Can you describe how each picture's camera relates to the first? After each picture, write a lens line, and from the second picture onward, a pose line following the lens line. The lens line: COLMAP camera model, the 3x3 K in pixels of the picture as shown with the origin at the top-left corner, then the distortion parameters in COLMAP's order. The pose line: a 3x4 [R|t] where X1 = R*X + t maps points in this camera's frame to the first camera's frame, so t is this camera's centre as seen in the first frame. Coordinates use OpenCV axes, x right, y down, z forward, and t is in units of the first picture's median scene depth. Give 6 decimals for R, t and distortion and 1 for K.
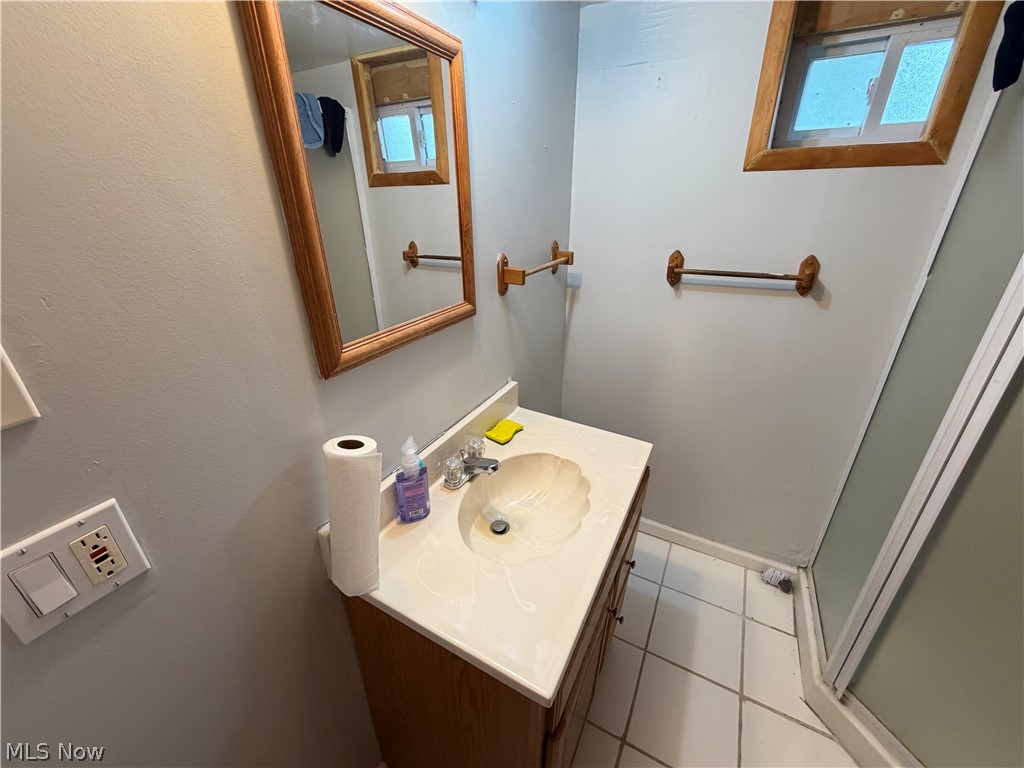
lens RADIAL K [[408.6, 0, 509.5], [0, 408.6, 383.0], [0, 0, 1]] dist [-0.000846, 0.000652]
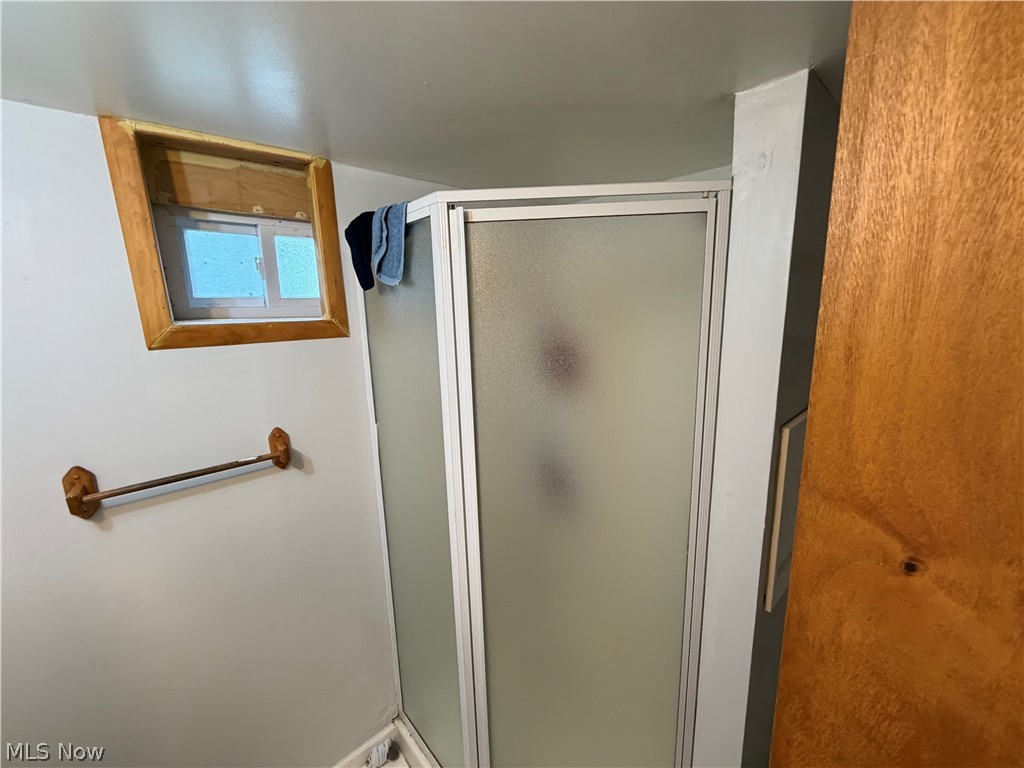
lens RADIAL K [[408.6, 0, 511.4], [0, 408.6, 384.9], [0, 0, 1]] dist [-0.000846, 0.000652]
pose [[0.334862, -0.177168, 0.925462, 0.090708], [0.405763, 0.913547, 0.028069, -0.211189], [-0.850426, 0.366119, 0.377800, 0.175096]]
